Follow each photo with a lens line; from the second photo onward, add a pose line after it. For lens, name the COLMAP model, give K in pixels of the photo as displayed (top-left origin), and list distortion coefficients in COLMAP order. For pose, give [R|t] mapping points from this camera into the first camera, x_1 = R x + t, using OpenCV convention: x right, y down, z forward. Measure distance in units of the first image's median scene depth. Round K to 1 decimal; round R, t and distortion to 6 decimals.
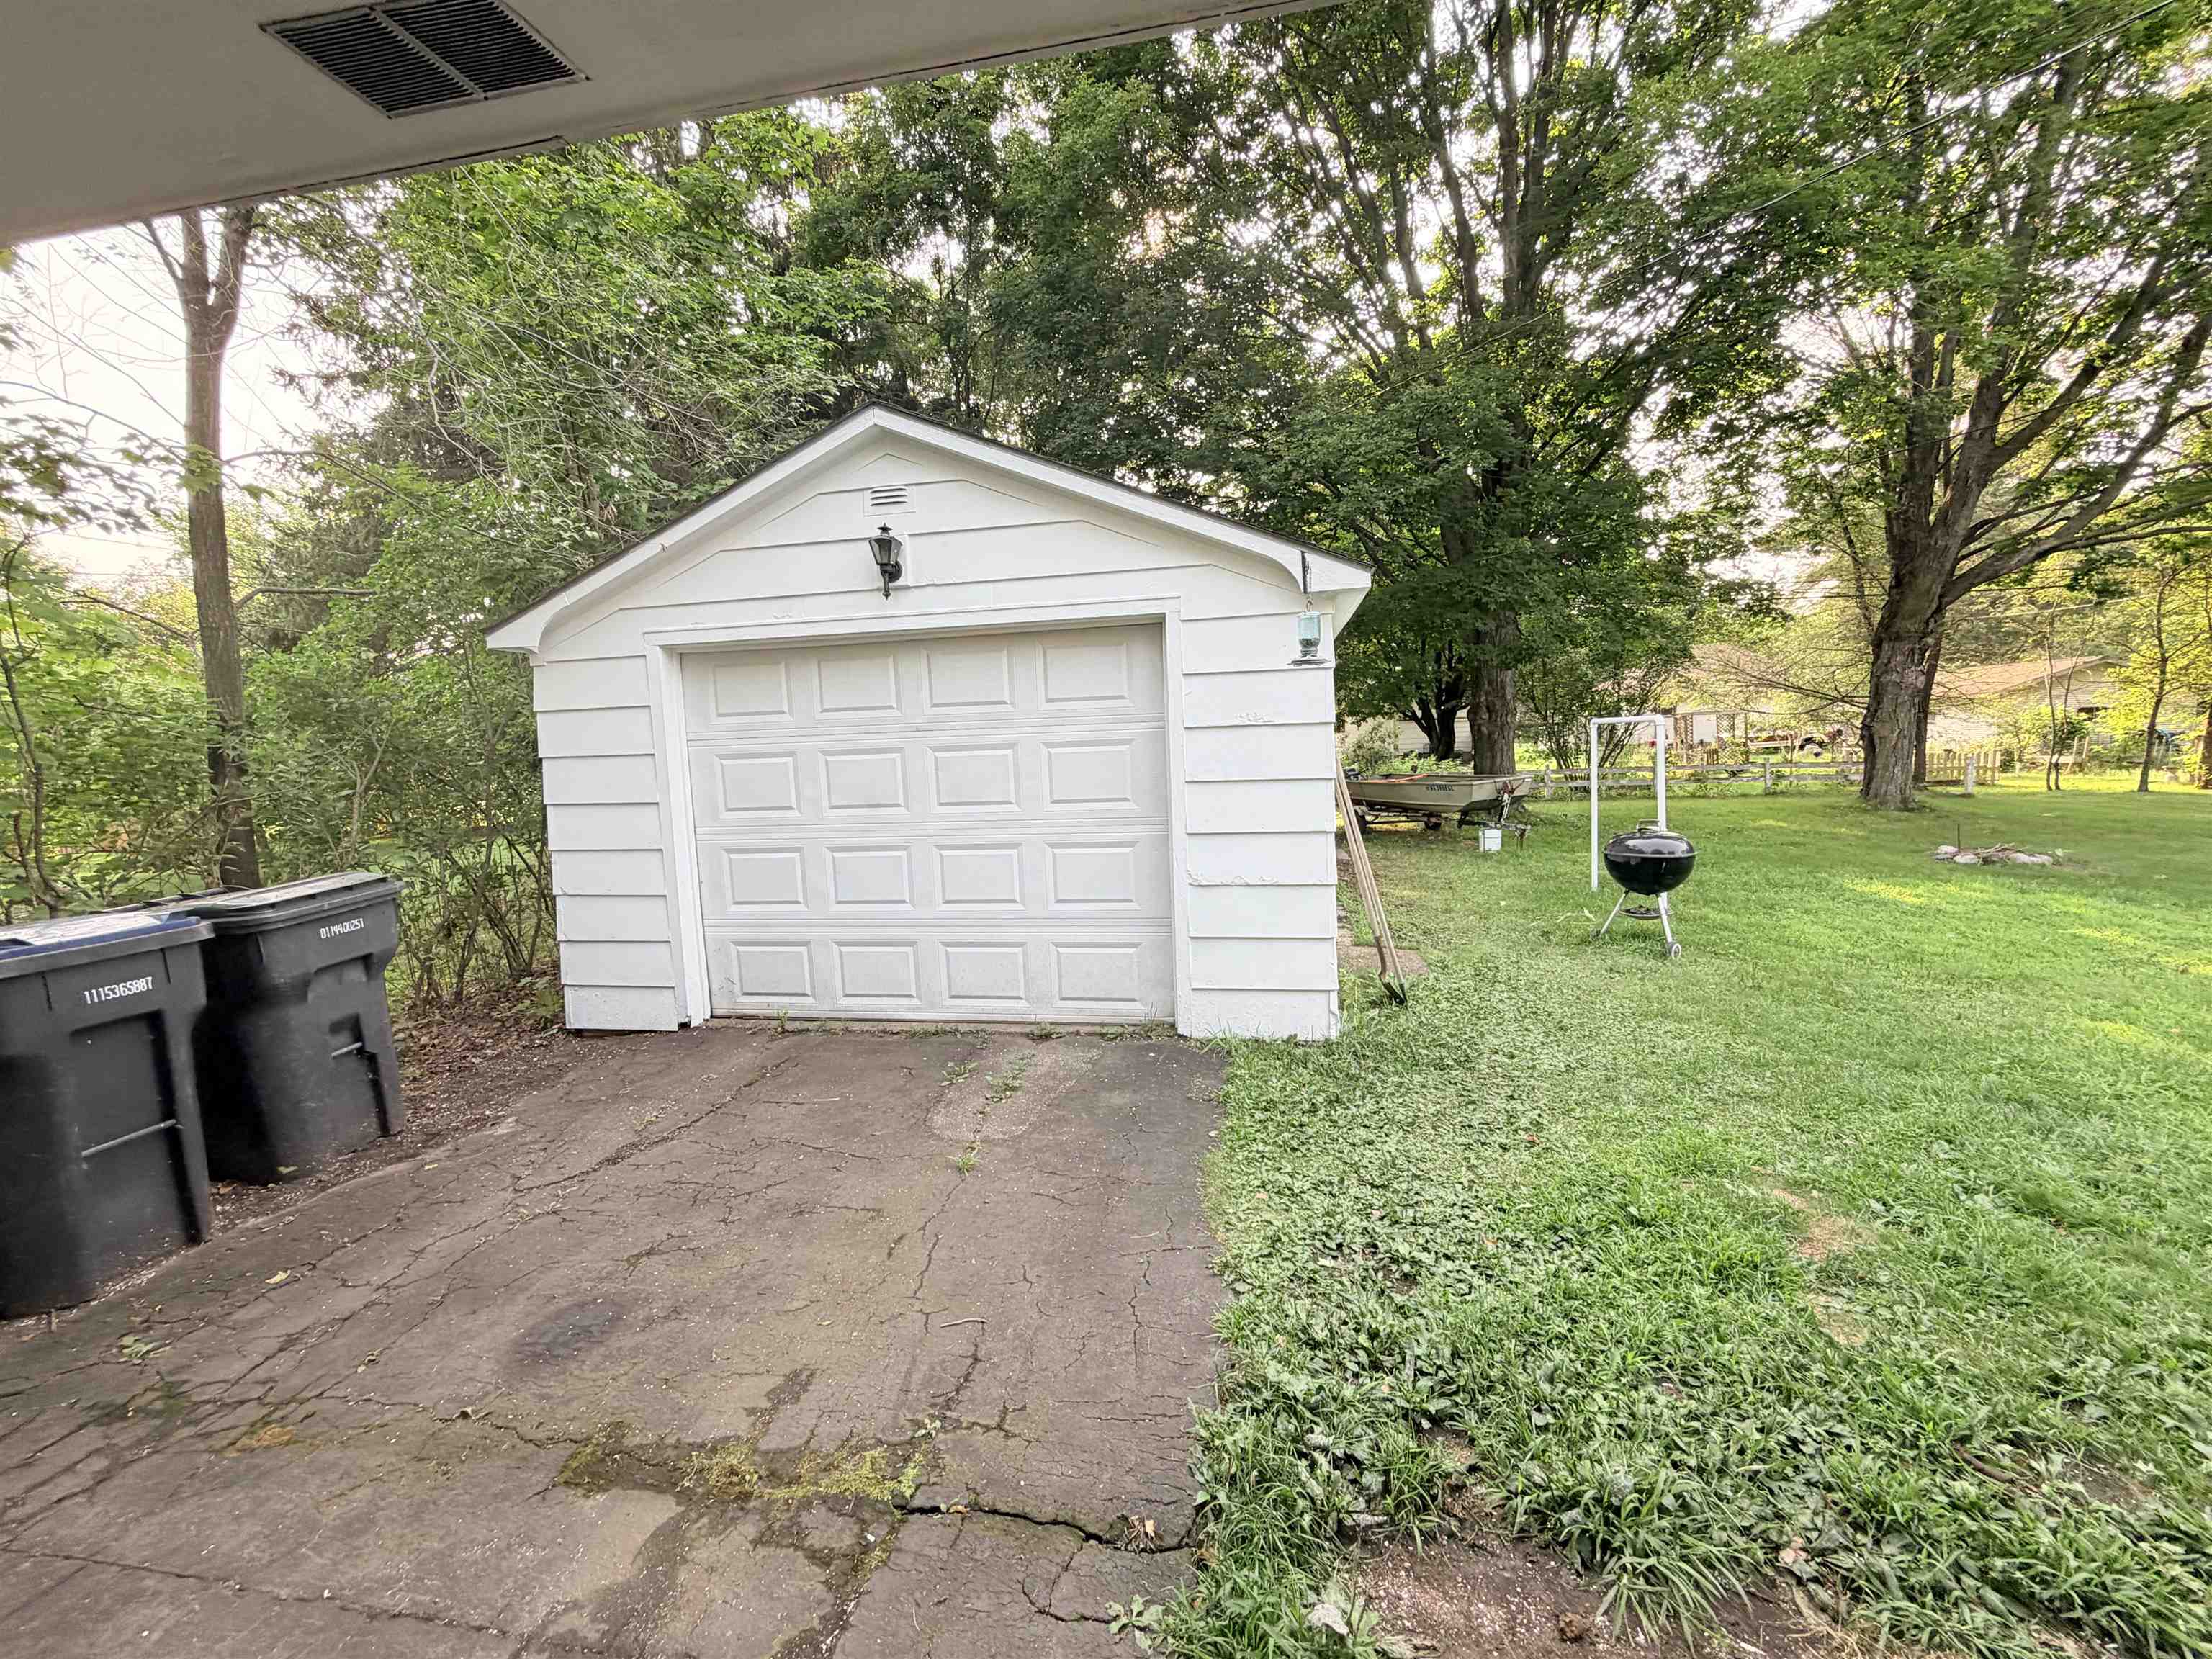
lens RADIAL K [[885.3, 0, 1103.8], [0, 885.3, 832.8], [0, 0, 1]] dist [-0.002169, -0.000433]
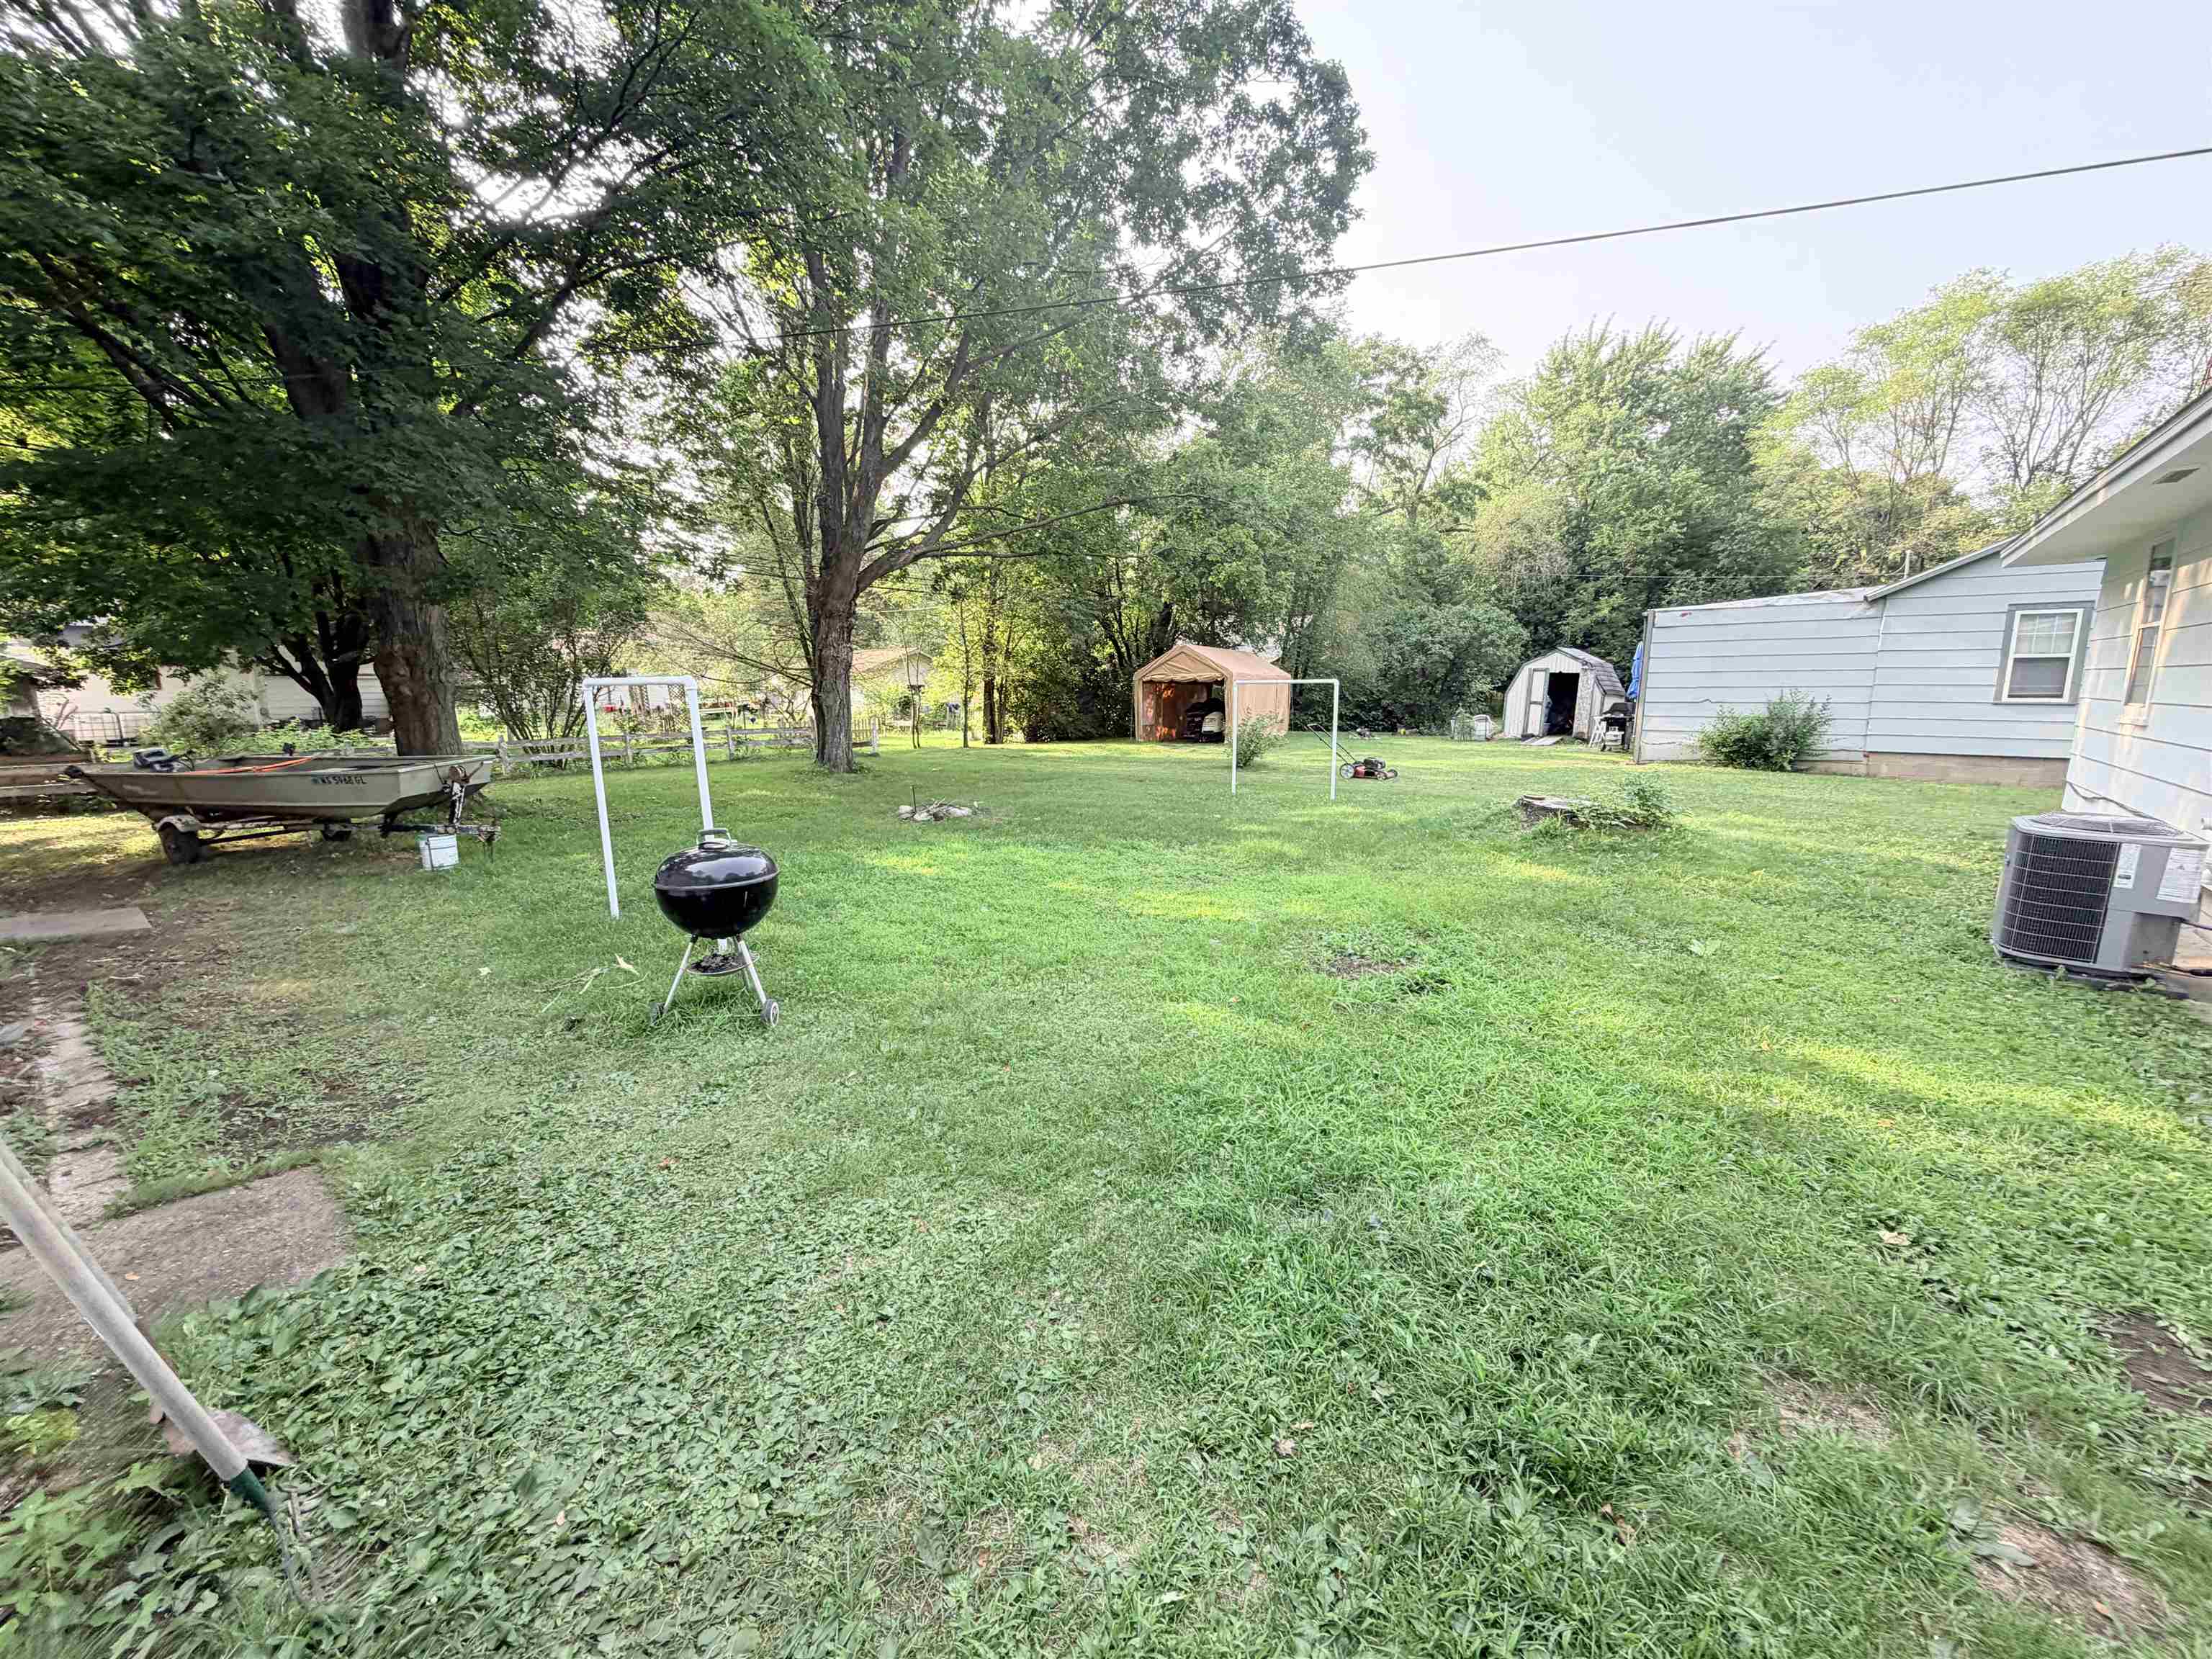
lens RADIAL K [[885.3, 0, 1103.8], [0, 885.3, 832.8], [0, 0, 1]] dist [-0.002169, -0.000433]
pose [[0.481895, -0.114021, 0.868778, 0.062913], [0.079931, 0.993084, 0.085999, -0.017292], [-0.872575, 0.028000, 0.487676, 0.149669]]
